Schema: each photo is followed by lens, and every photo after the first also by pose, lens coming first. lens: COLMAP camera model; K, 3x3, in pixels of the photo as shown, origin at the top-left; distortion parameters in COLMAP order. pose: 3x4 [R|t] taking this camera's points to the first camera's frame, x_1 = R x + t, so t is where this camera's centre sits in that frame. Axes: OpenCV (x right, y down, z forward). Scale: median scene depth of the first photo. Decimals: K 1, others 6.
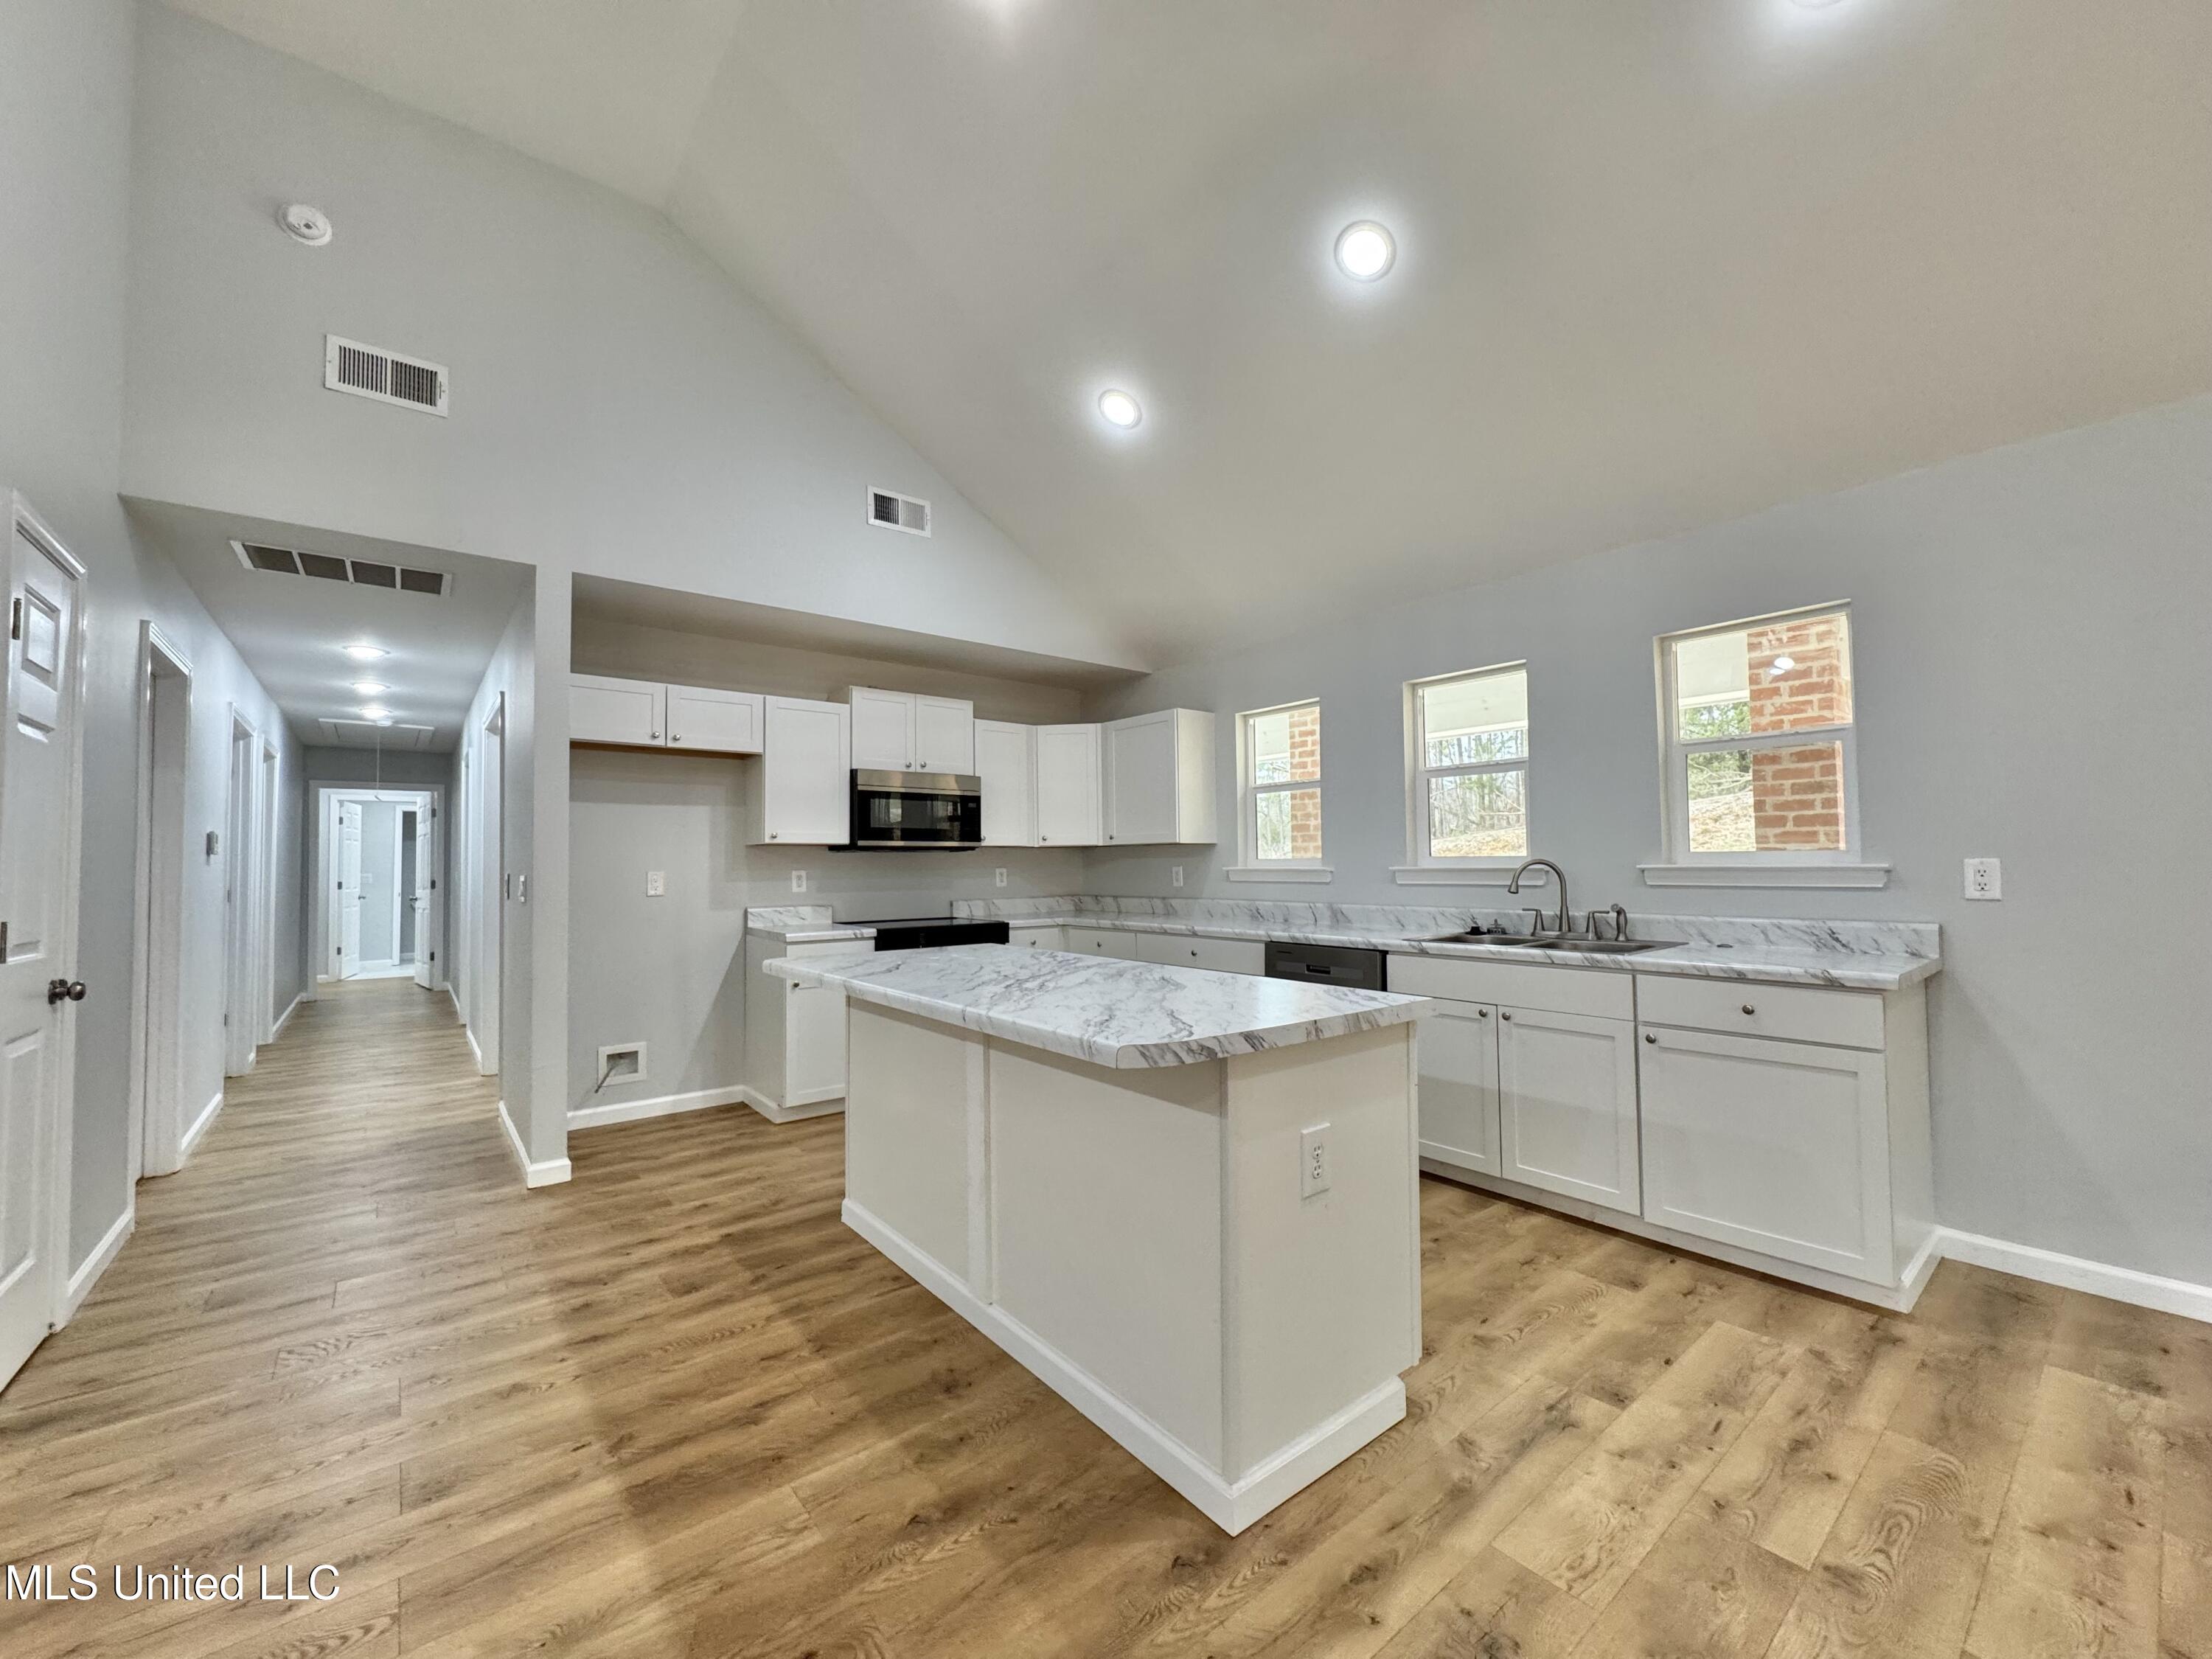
lens RADIAL K [[879.6, 0, 1109.4], [0, 879.6, 833.6], [0, 0, 1]] dist [-0.003062, 0.000174]
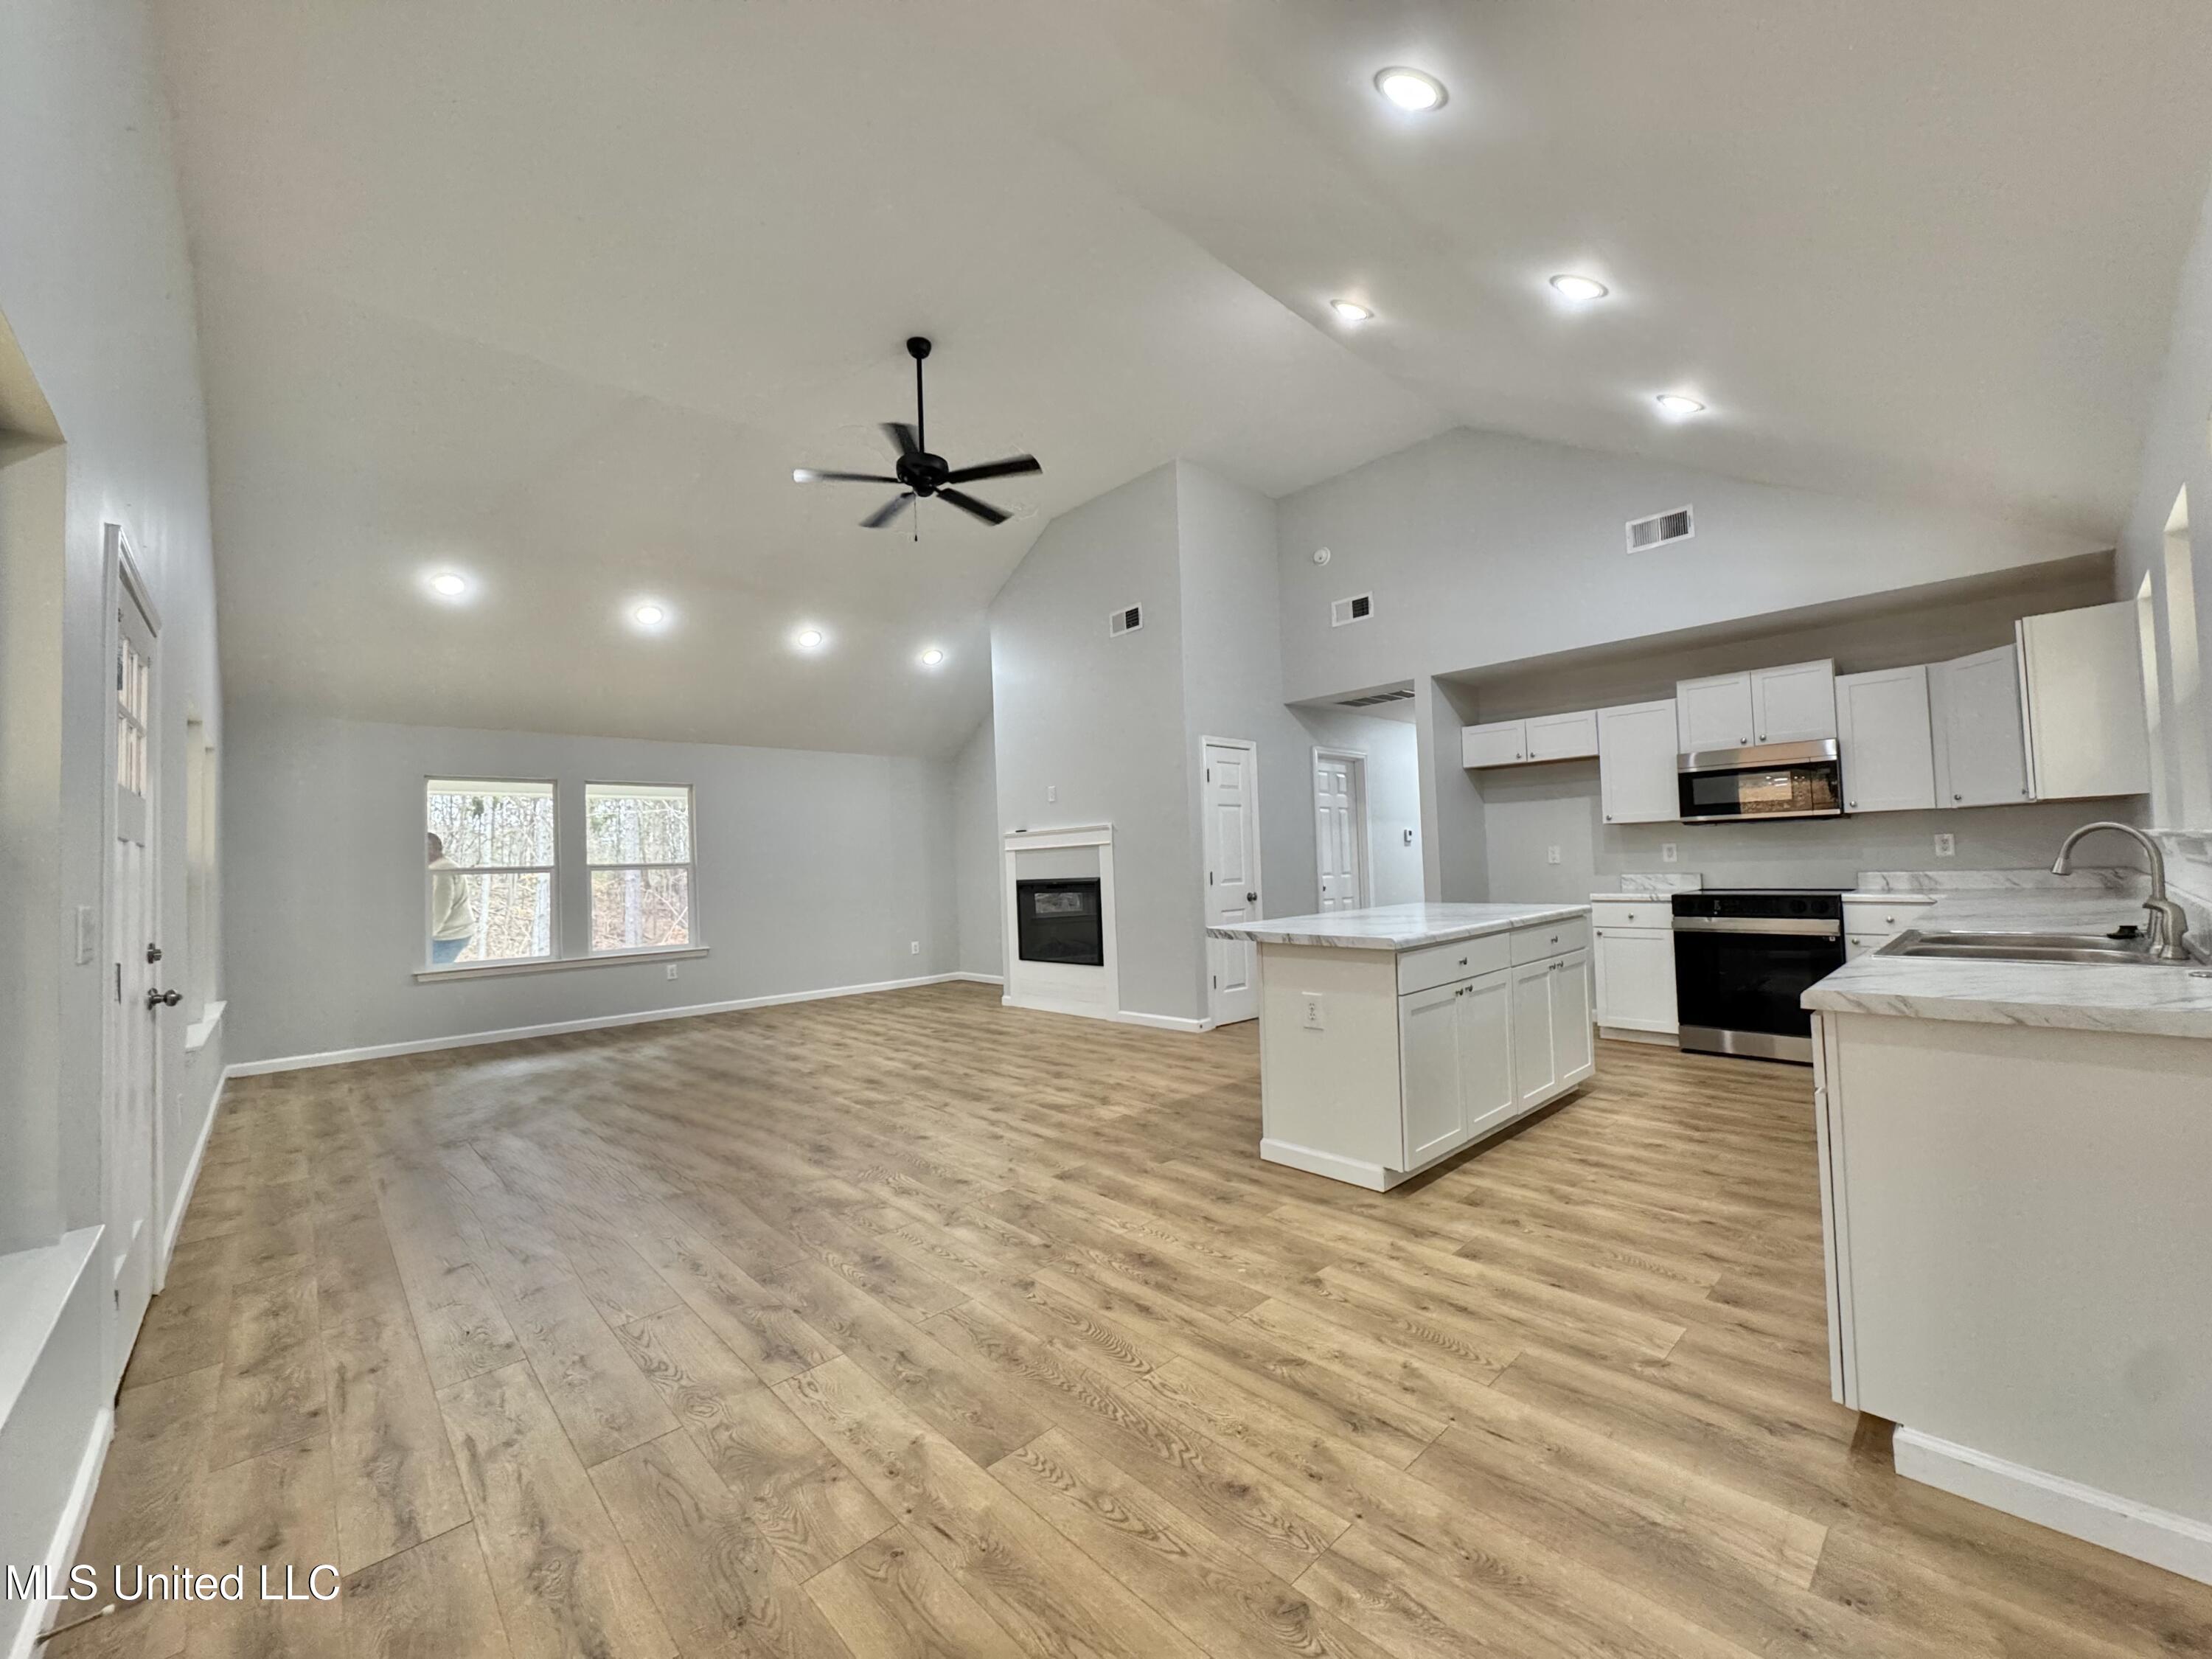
lens RADIAL K [[879.6, 0, 1109.4], [0, 879.6, 833.6], [0, 0, 1]] dist [-0.003062, 0.000174]
pose [[0.069218, -0.025118, -0.997285, 0.907413], [0.069295, 0.997389, -0.020311, 0.000704], [0.995192, -0.067701, 0.070778, 0.200149]]
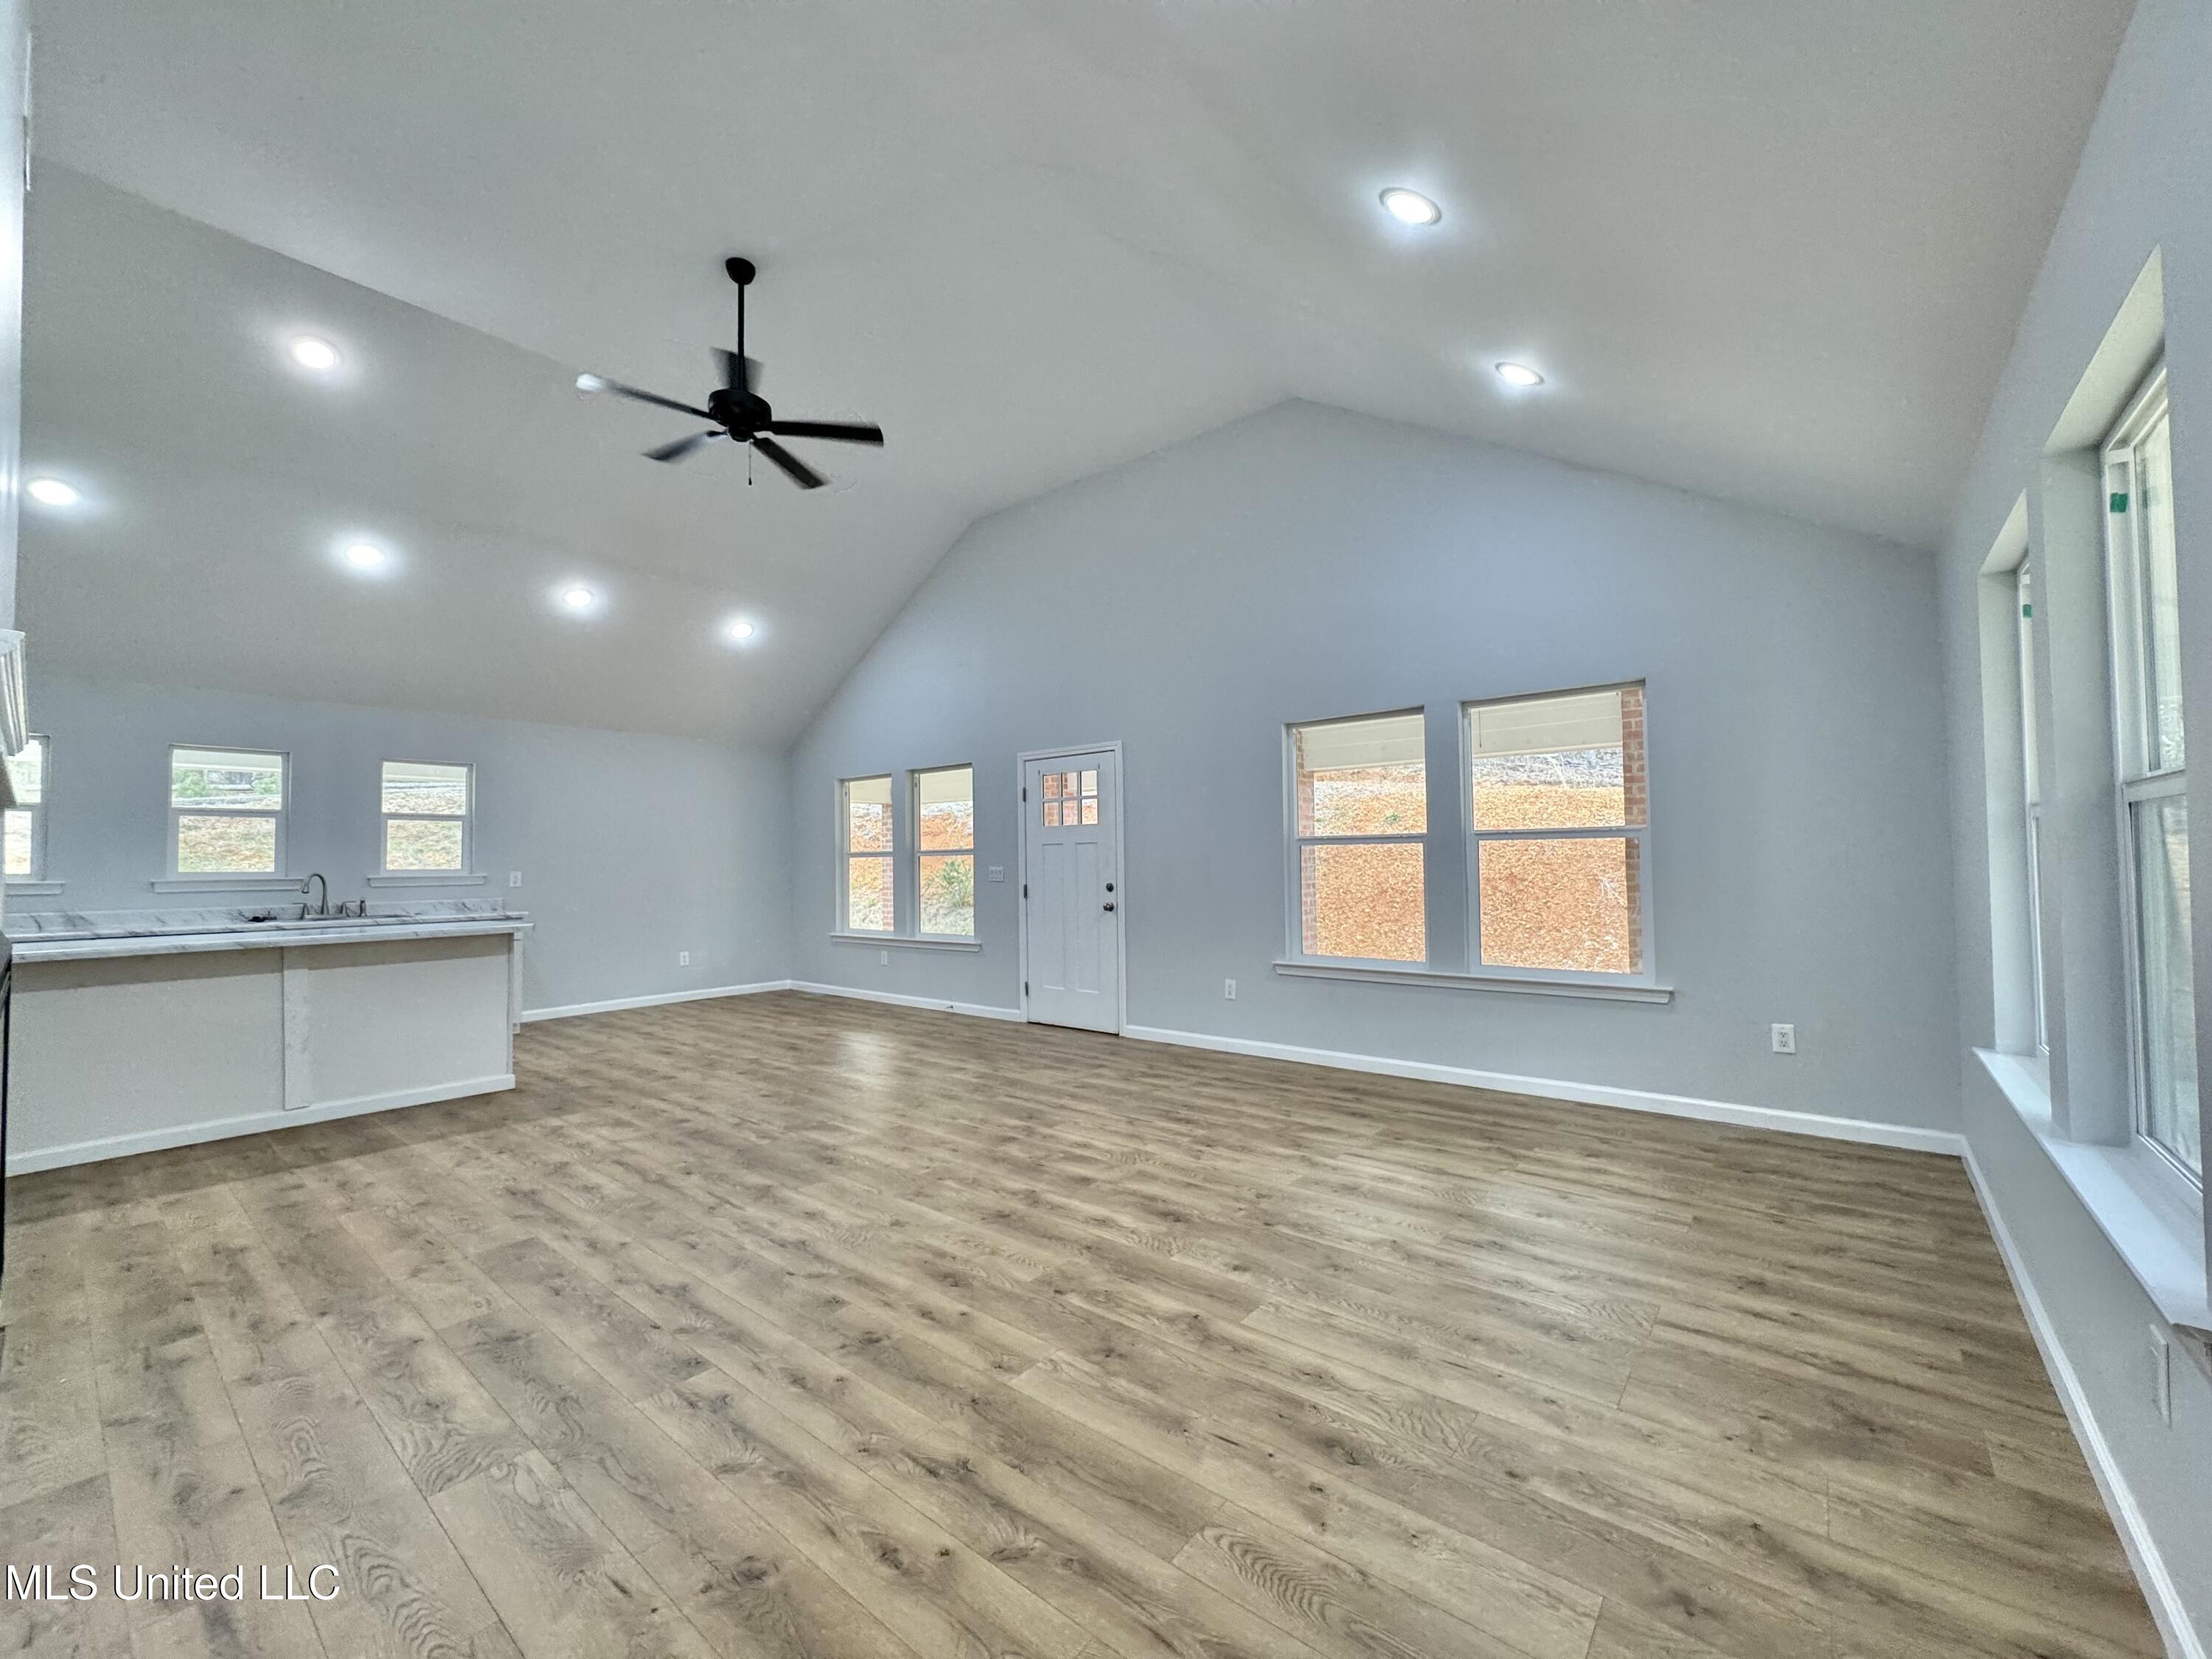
lens RADIAL K [[879.6, 0, 1109.4], [0, 879.6, 833.6], [0, 0, 1]] dist [-0.003062, 0.000174]
pose [[-0.201094, 0.049110, 0.978340, -1.290520], [-0.016710, 0.998425, -0.053553, 0.014934], [-0.979429, -0.027117, -0.199957, -0.155518]]
